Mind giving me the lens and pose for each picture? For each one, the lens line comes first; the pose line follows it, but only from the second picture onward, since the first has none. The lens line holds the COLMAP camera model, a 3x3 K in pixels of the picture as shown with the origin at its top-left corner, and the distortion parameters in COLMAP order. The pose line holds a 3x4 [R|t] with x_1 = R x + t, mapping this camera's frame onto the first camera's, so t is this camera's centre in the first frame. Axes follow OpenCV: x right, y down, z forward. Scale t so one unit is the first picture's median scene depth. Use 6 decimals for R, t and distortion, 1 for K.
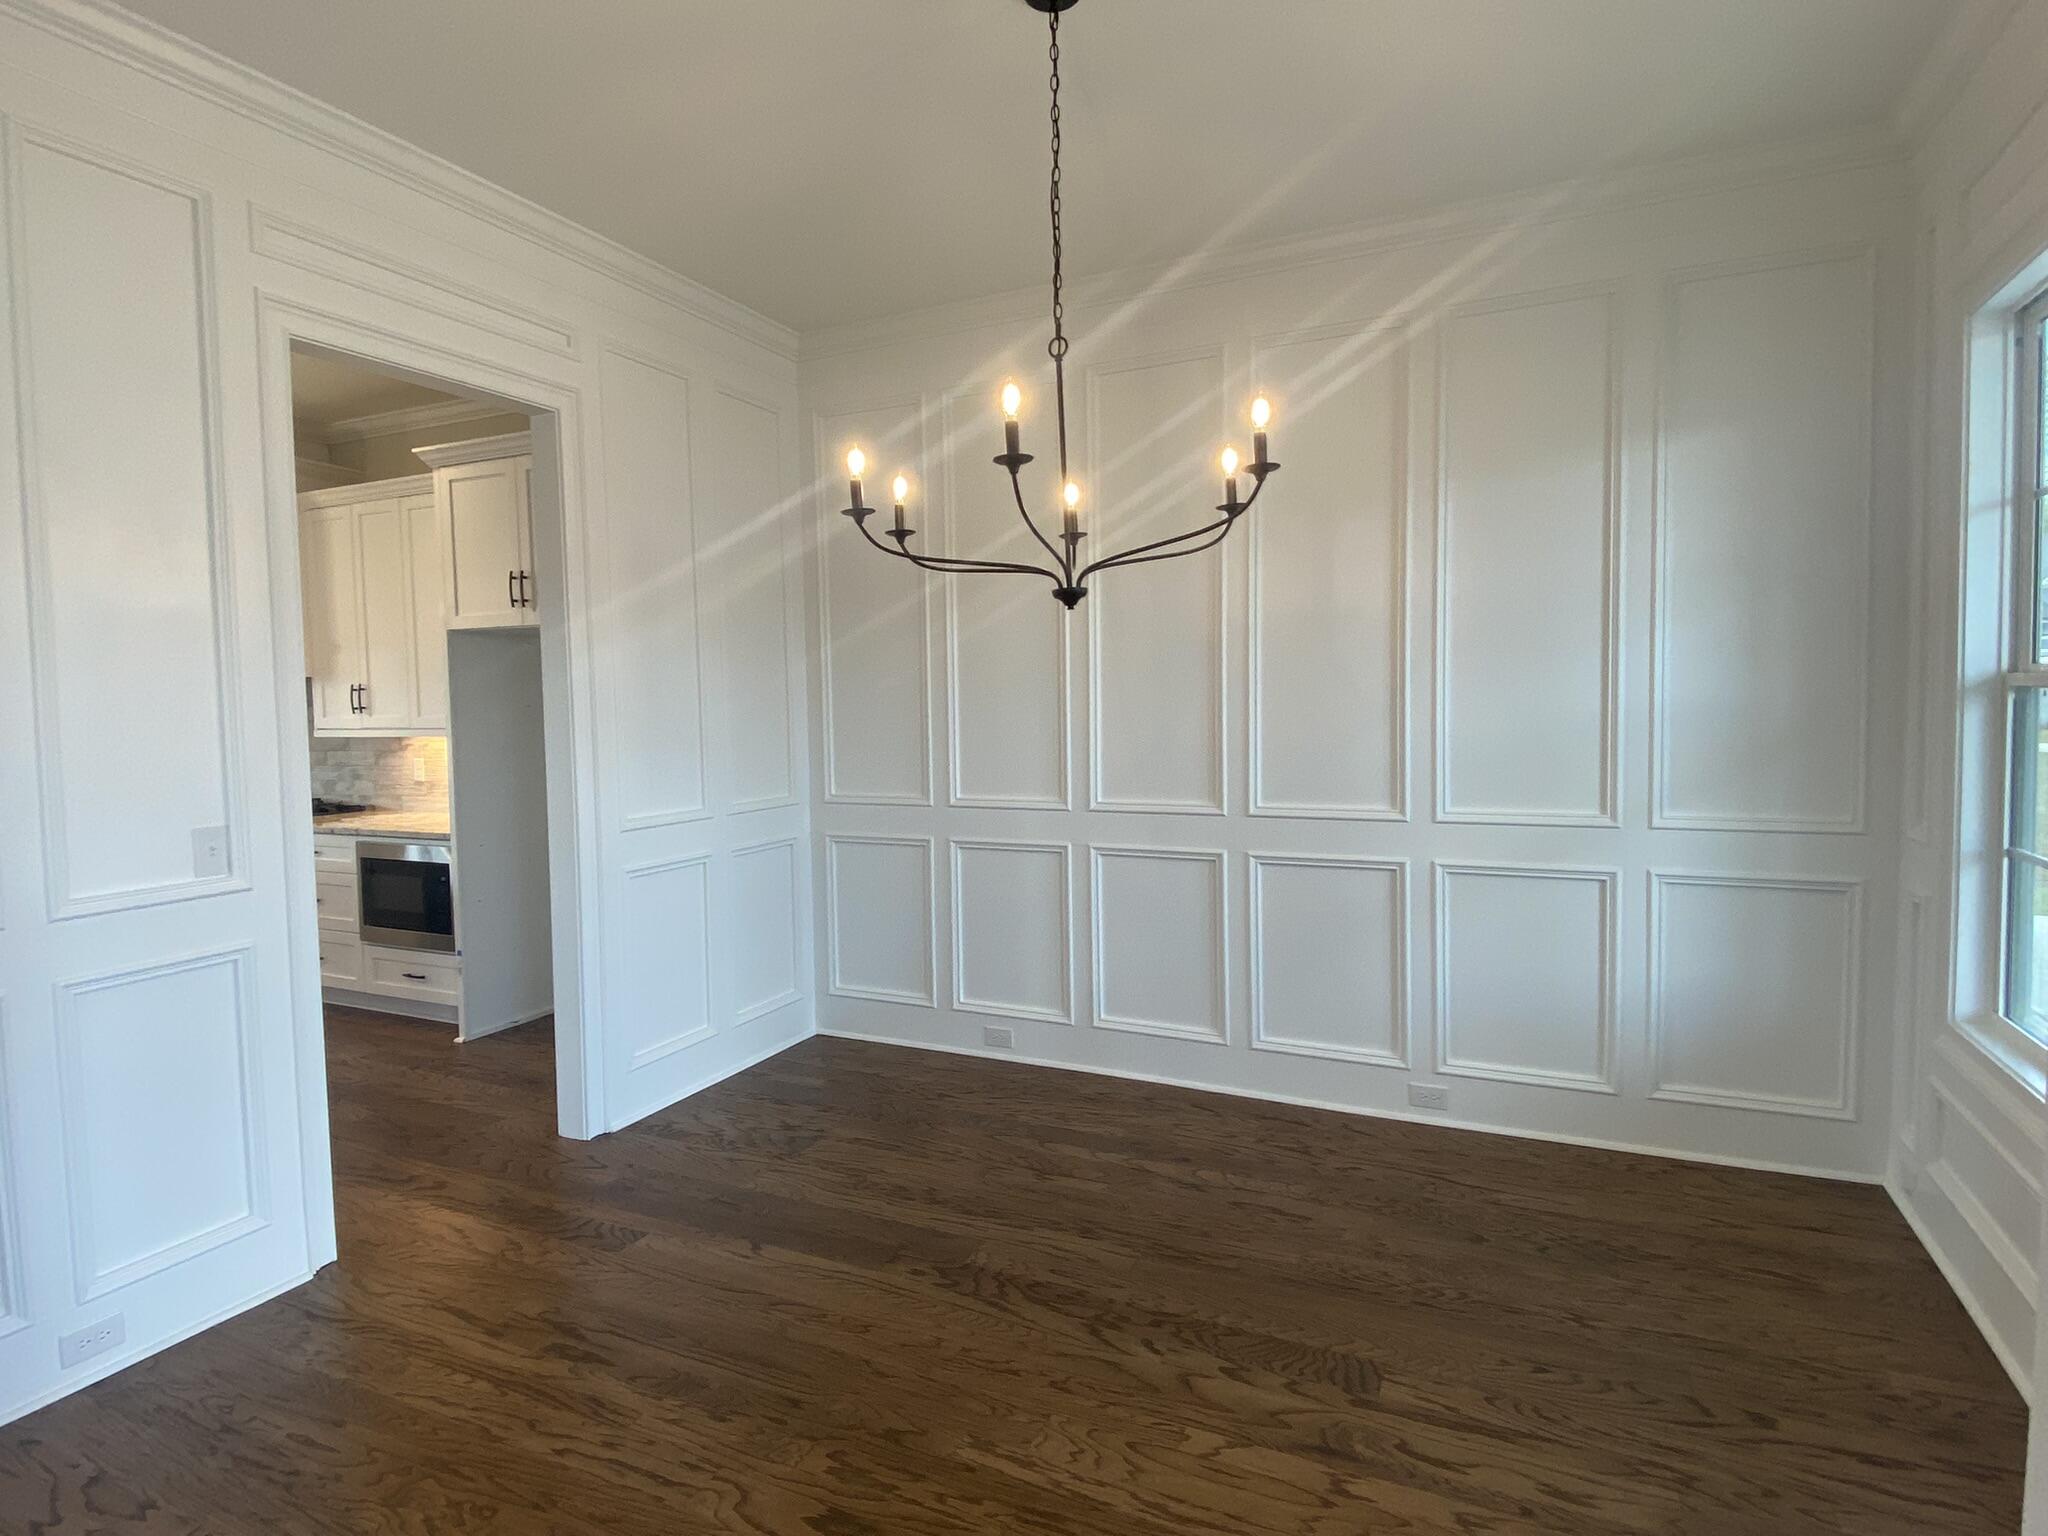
lens RADIAL K [[1159.4, 0, 1024.9], [0, 1159.4, 757.9], [0, 0, 1]] dist [-0.001245, -0.000413]
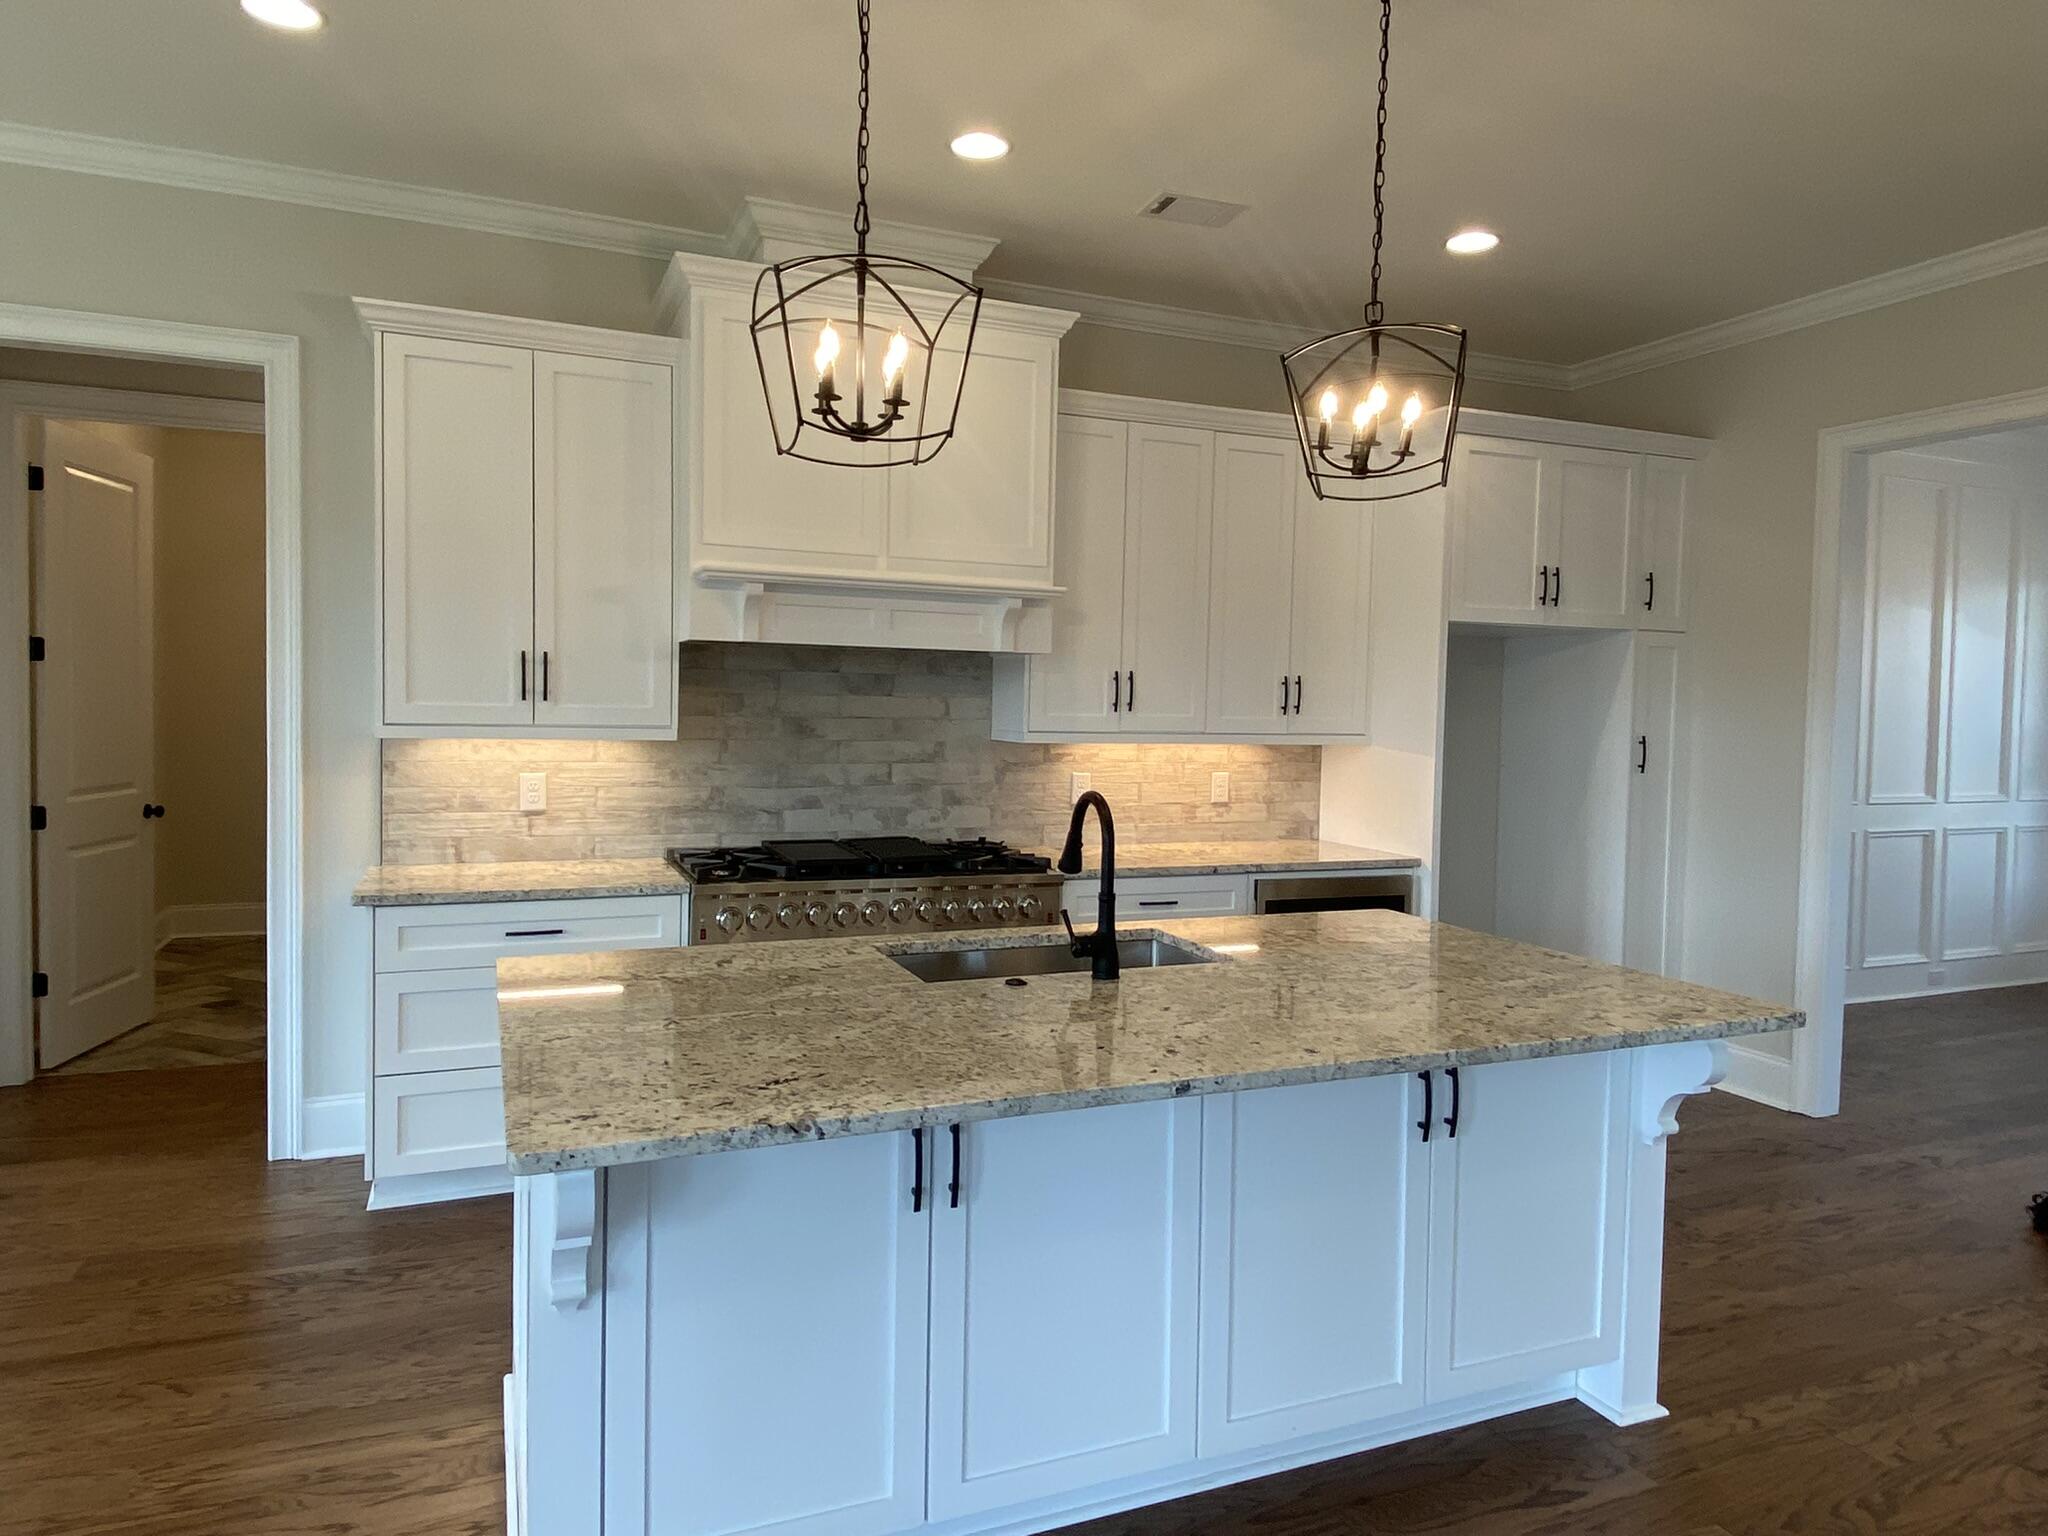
lens RADIAL K [[1293.9, 0, 1026.6], [0, 1293.9, 745.8], [0, 0, 1]] dist [-0.002111, -0.003012]
pose [[0.661610, 0.010840, 0.749770, -1.873642], [0.011590, 0.999628, -0.024680, 0.005216], [-0.749758, 0.025018, 0.661239, 0.789274]]
